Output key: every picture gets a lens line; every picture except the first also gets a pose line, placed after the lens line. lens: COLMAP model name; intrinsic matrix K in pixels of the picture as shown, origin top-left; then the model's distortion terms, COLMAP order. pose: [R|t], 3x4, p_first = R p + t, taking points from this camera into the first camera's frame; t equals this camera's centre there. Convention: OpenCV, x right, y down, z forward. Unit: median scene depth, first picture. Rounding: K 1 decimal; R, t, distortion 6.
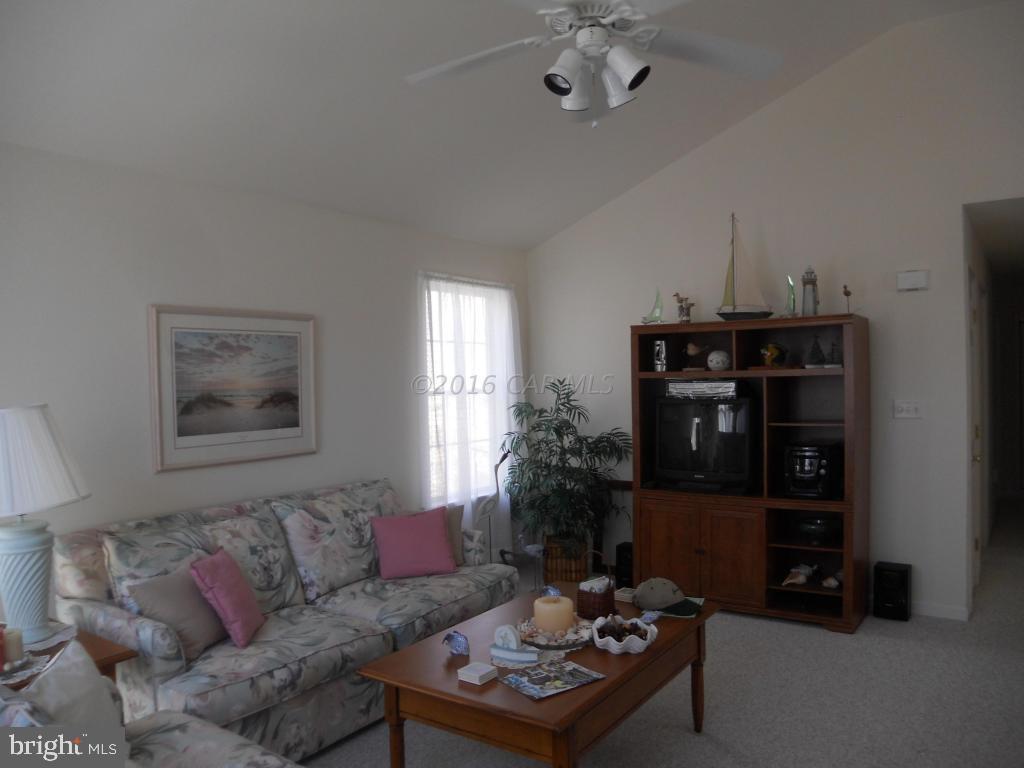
lens RADIAL K [[798.5, 0, 511.8], [0, 798.5, 402.1], [0, 0, 1]] dist [-0.002526, -0.000779]
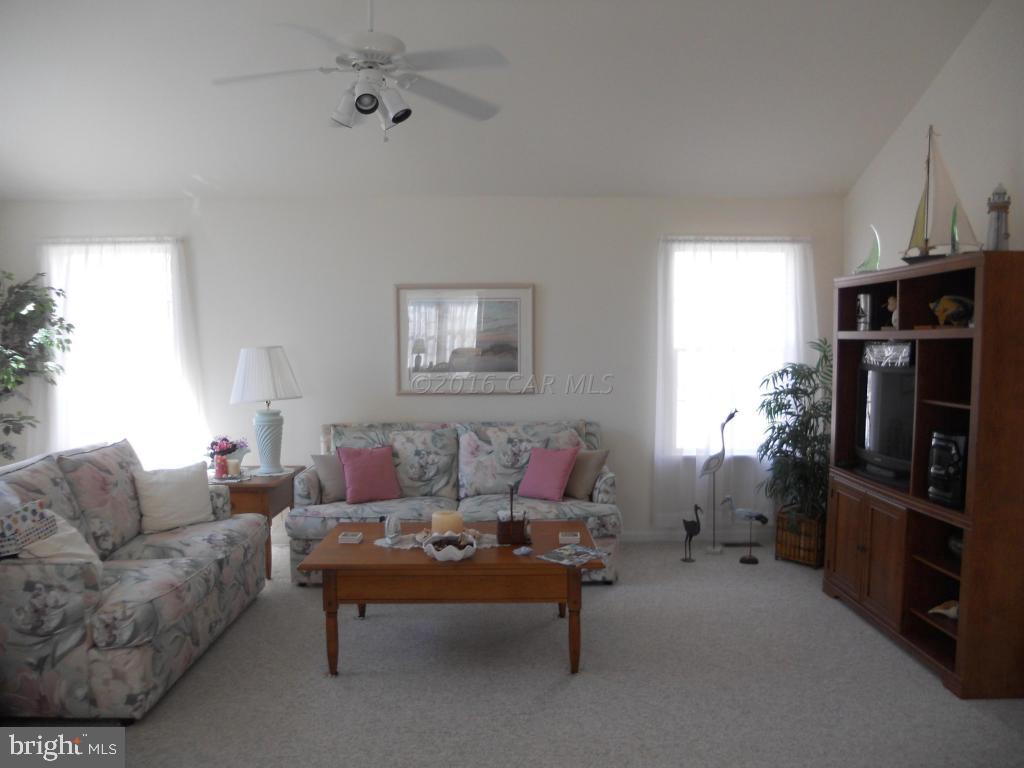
lens RADIAL K [[779.6, 0, 512.0], [0, 779.6, 384.0], [0, 0, 1]] dist [-0.002540, 0.004612]
pose [[0.582341, 0.063376, -0.810470, 0.759871], [-0.035236, 0.997987, 0.052721, -0.015644], [0.812181, -0.002144, 0.583402, 0.263784]]
